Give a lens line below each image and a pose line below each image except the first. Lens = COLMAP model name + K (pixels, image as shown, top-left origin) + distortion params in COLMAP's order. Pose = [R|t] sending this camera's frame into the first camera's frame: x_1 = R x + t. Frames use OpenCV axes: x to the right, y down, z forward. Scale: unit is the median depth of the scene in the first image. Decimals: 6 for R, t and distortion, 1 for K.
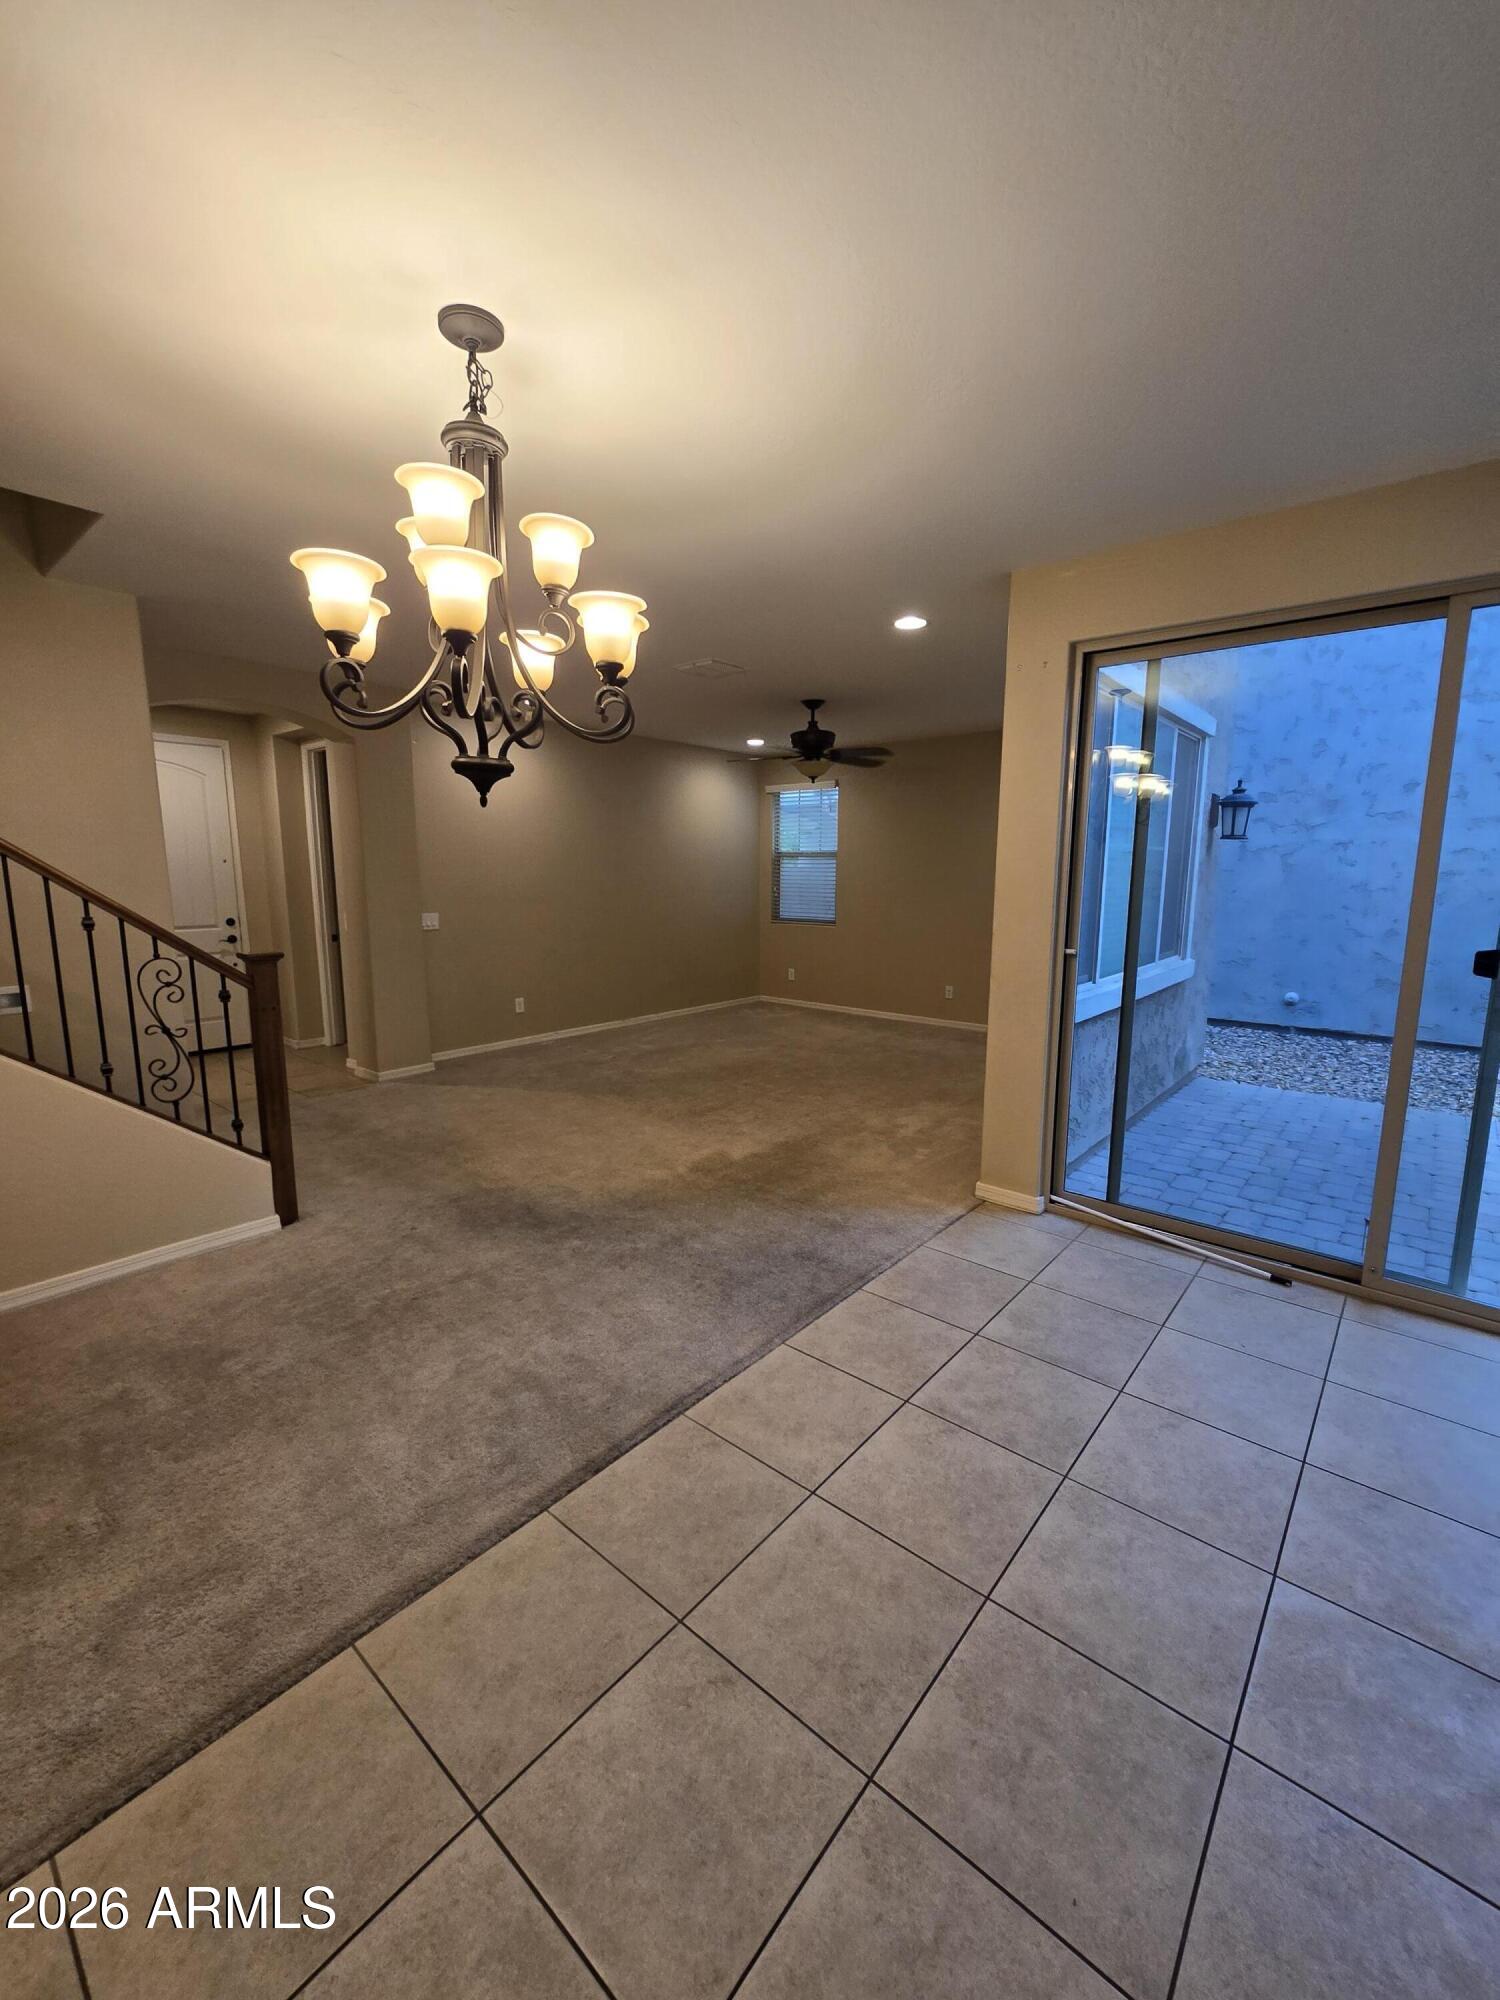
lens RADIAL K [[819.7, 0, 760.9], [0, 819.7, 1002.6], [0, 0, 1]] dist [-0.000747, -0.000726]
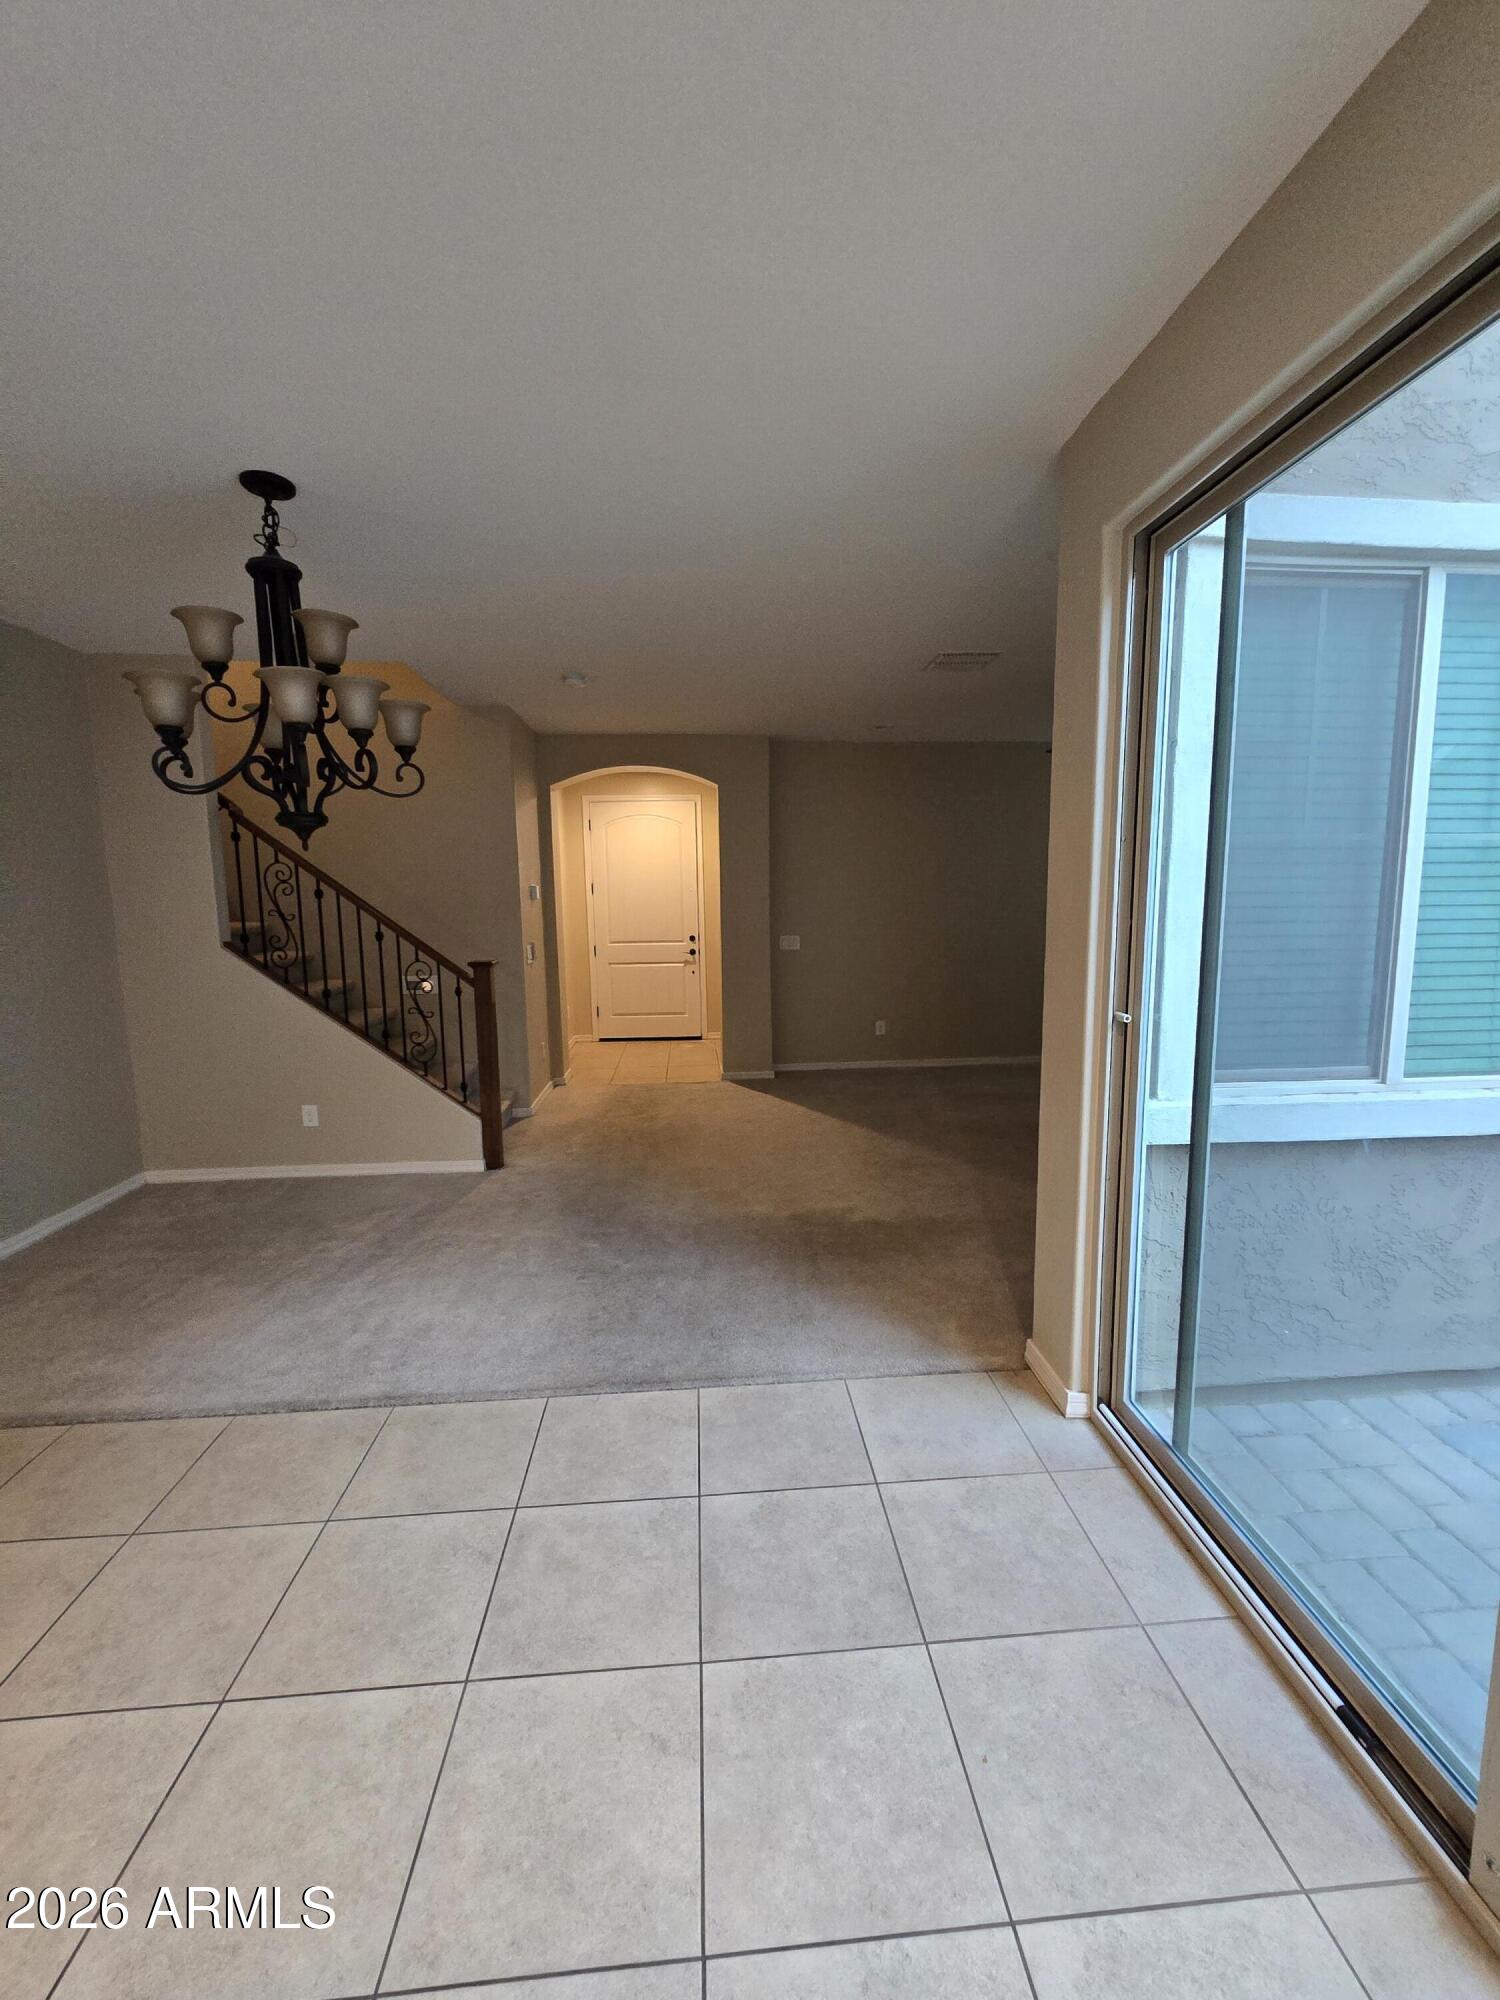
lens RADIAL K [[819.7, 0, 760.9], [0, 819.7, 1002.6], [0, 0, 1]] dist [-0.000747, -0.000726]
pose [[0.699589, 0.079893, -0.710065, 0.732560], [-0.098948, 0.994987, 0.014462, -0.064531], [0.707661, 0.060142, 0.703988, 0.427003]]
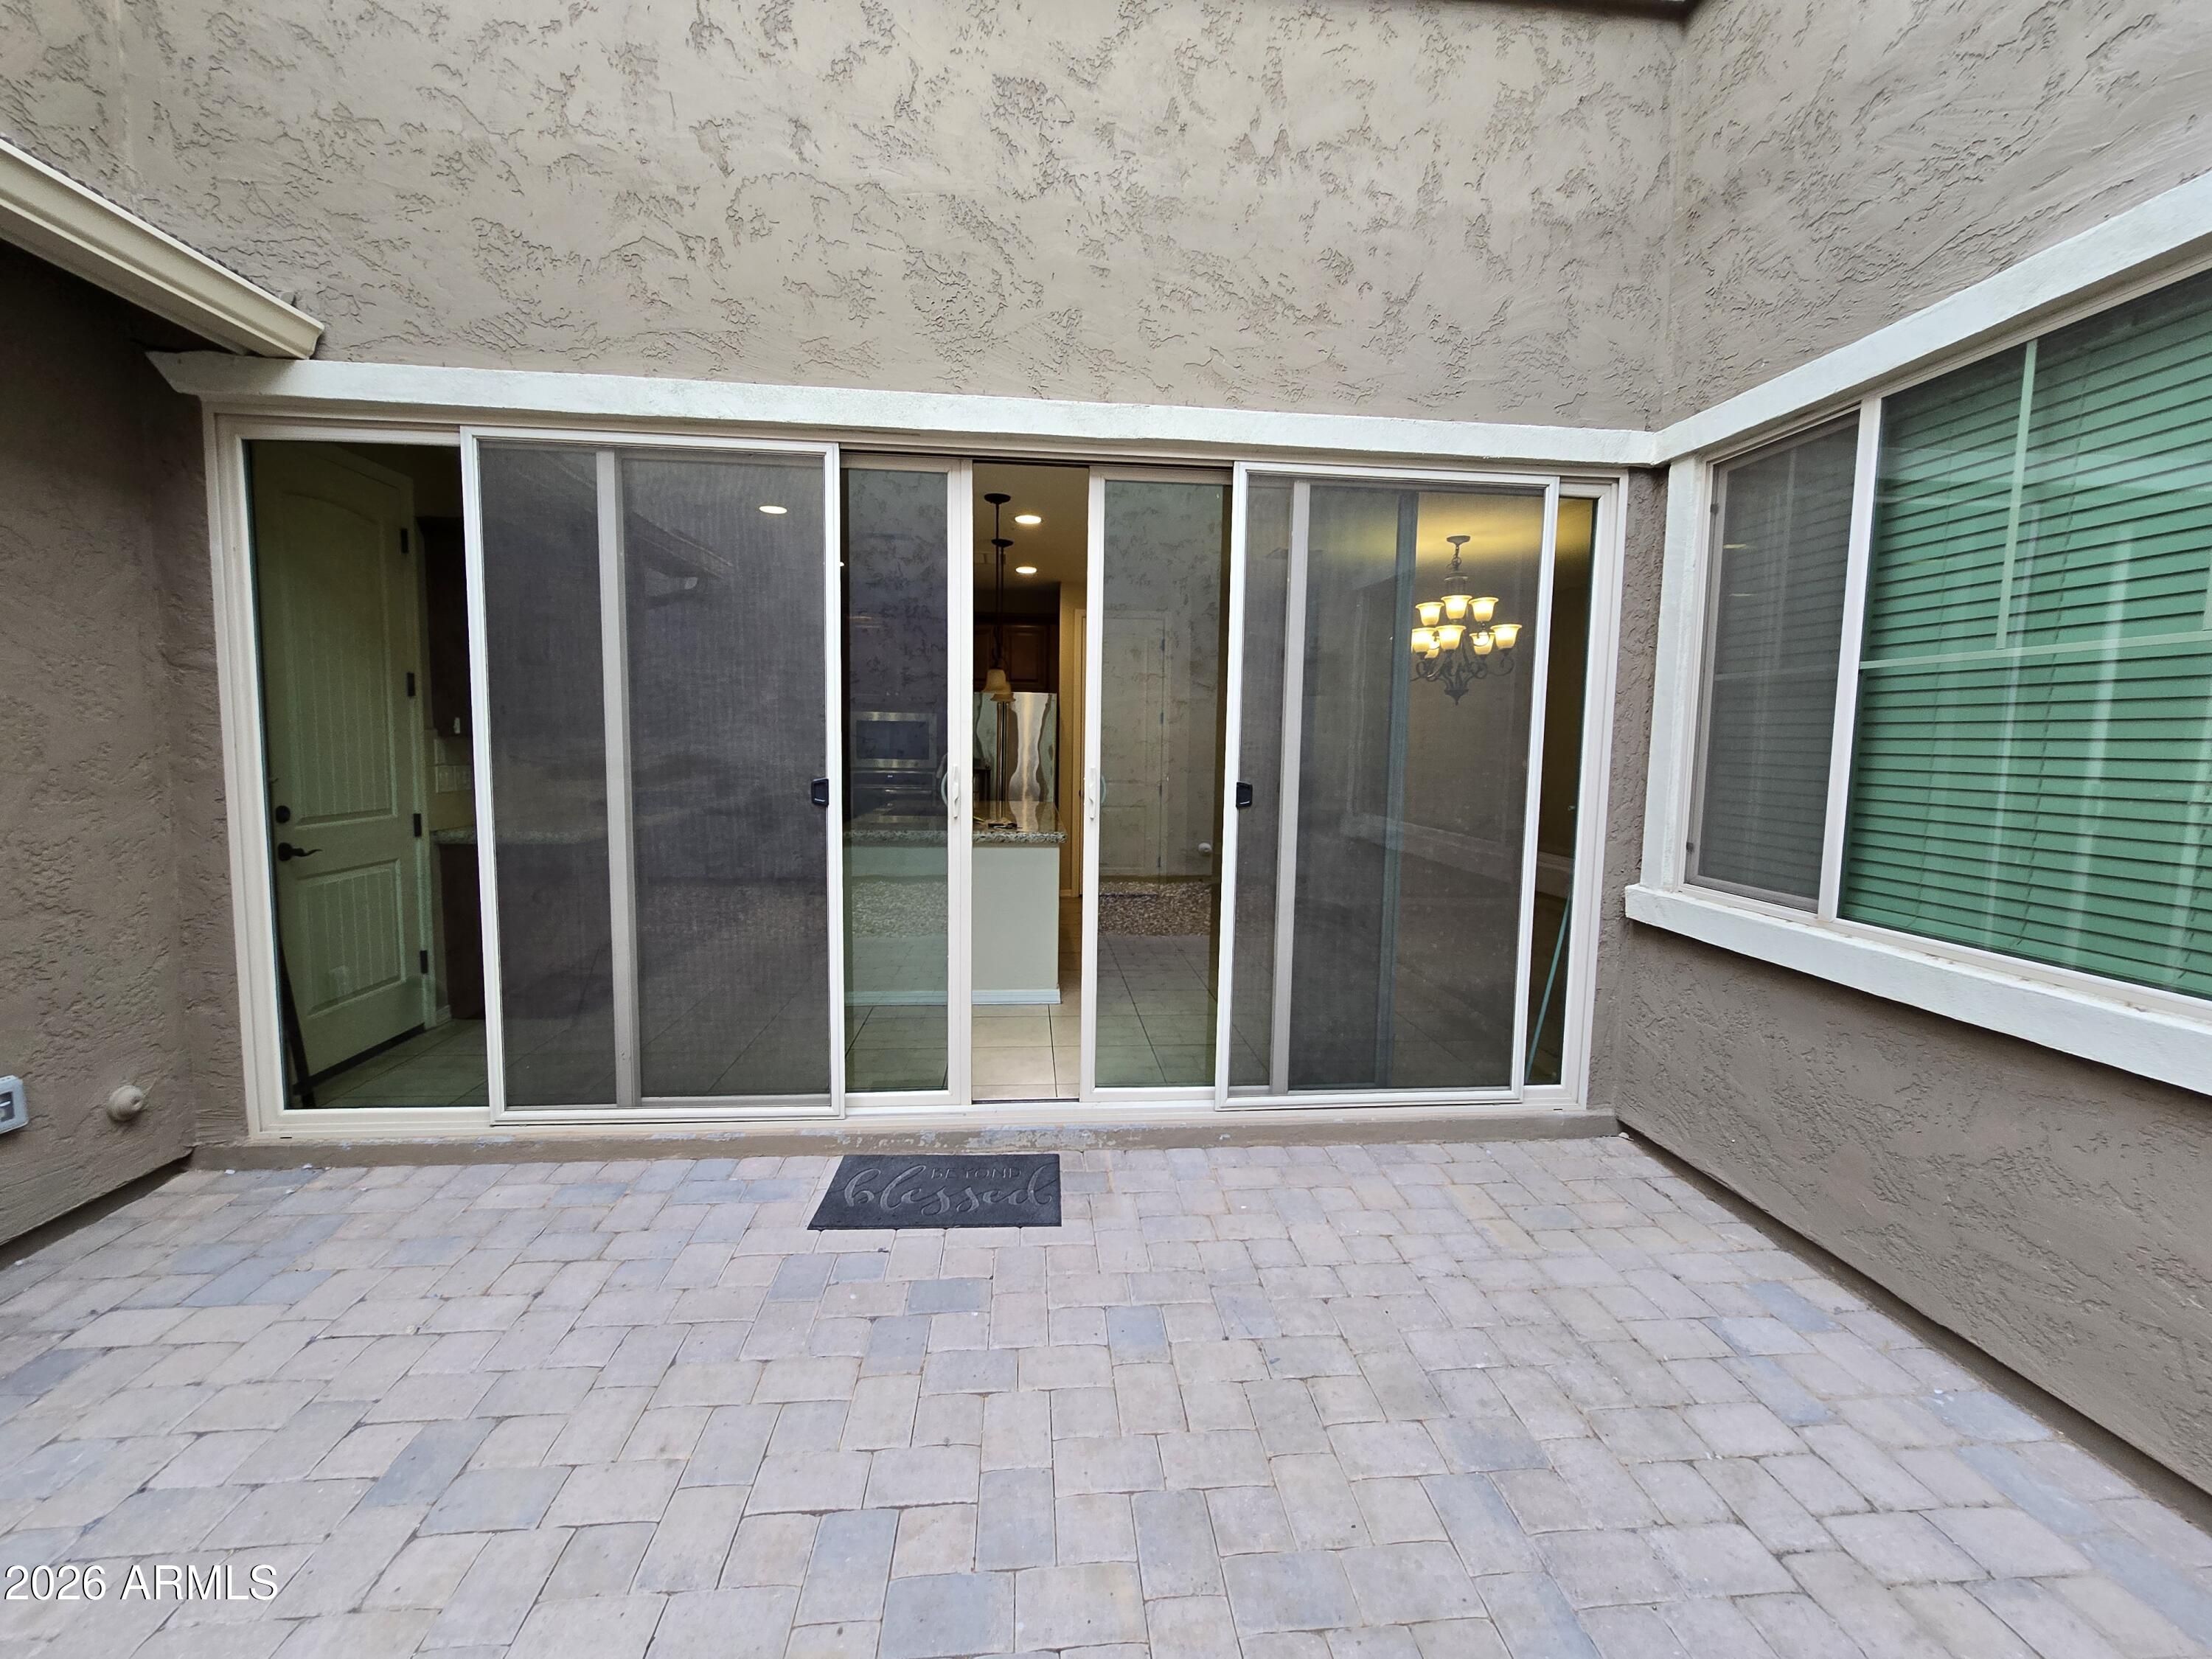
lens RADIAL K [[906.6, 0, 1106.0], [0, 906.6, 829.5], [0, 0, 1]] dist [-0.000747, -0.000726]
pose [[-0.711500, 0.052688, -0.700708, 1.707618], [-0.133200, 0.968993, 0.208113, -0.210821], [0.689946, 0.241407, -0.682420, 1.560975]]
